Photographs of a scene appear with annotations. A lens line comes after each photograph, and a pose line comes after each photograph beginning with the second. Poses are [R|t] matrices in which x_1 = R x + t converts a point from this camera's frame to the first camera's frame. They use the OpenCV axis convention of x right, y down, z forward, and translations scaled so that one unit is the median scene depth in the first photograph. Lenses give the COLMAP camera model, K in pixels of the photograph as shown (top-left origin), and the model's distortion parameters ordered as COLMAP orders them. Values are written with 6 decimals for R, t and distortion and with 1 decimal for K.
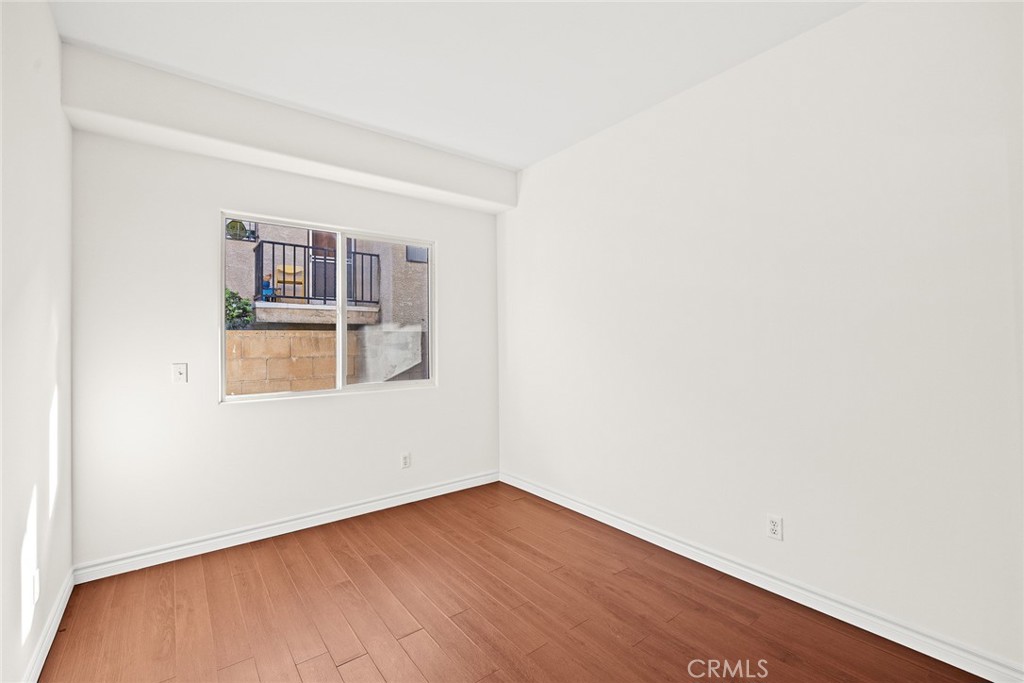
lens RADIAL K [[449.2, 0, 511.9], [0, 449.2, 339.0], [0, 0, 1]] dist [-0.002215, 0.000104]
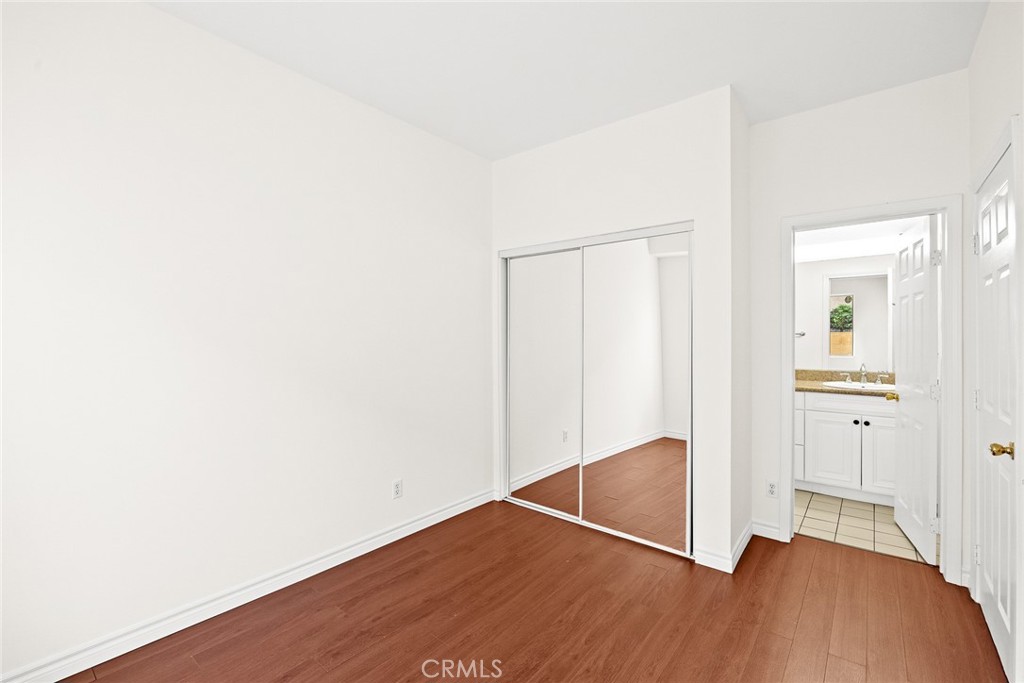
lens RADIAL K [[449.2, 0, 511.4], [0, 449.2, 343.5], [0, 0, 1]] dist [-0.002215, 0.000104]
pose [[-0.236629, 0.007210, 0.971573, -0.721542], [0.004076, 0.999971, -0.006428, 0.011284], [-0.971592, 0.002439, -0.236651, 0.949085]]
